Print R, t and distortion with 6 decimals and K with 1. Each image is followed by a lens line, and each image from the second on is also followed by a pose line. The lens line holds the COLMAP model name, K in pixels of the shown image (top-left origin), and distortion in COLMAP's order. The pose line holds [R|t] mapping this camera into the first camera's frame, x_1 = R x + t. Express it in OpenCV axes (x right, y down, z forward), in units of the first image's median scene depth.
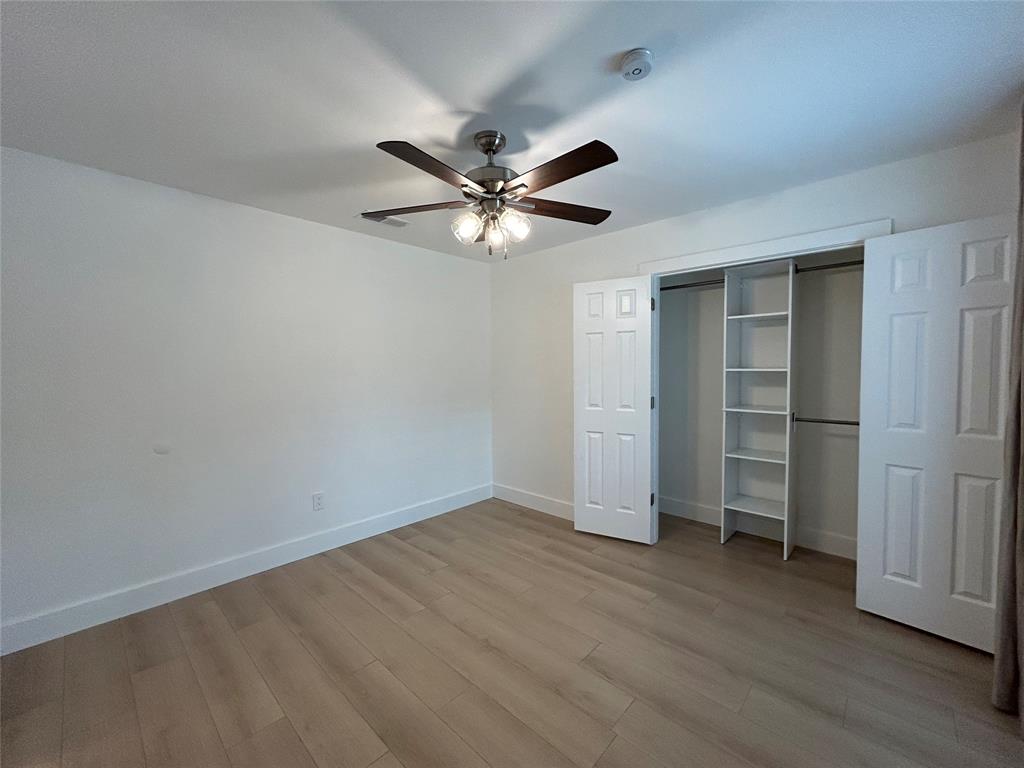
lens RADIAL K [[413.0, 0, 510.2], [0, 413.0, 382.1], [0, 0, 1]] dist [-0.001388, 0.000598]
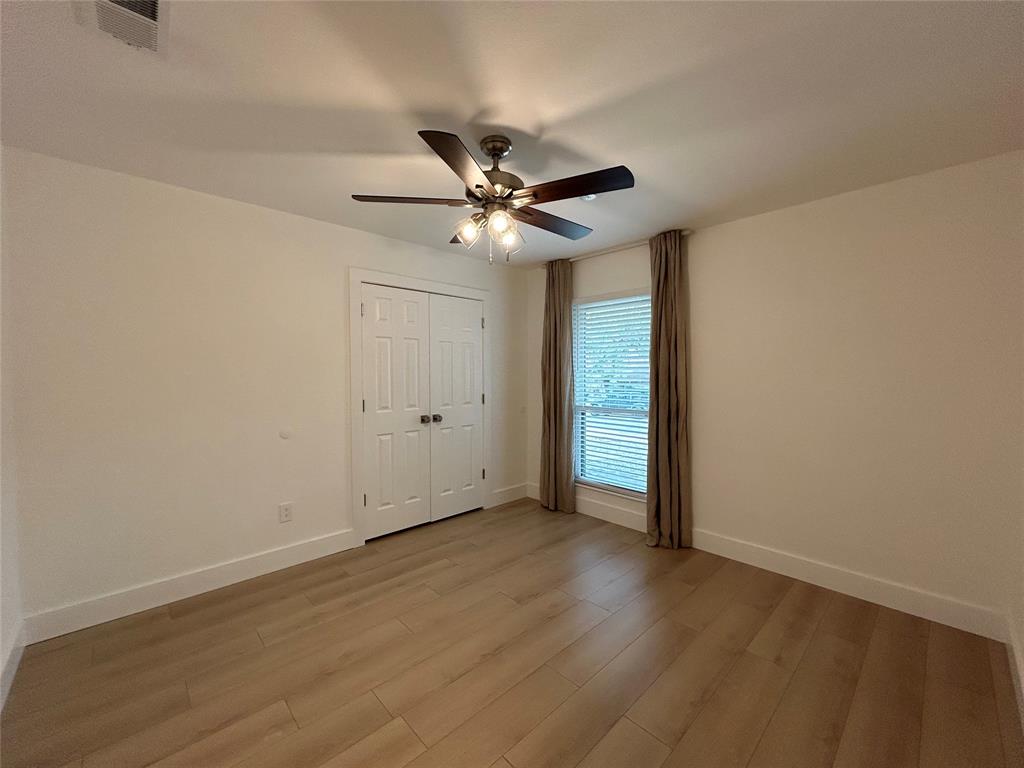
lens RADIAL K [[413.0, 0, 510.2], [0, 413.0, 382.1], [0, 0, 1]] dist [-0.001388, 0.000598]
pose [[0.068431, -0.026793, 0.997296, -0.772732], [0.040495, 0.998890, 0.024057, -0.021575], [-0.996834, 0.038739, 0.069440, 0.662853]]
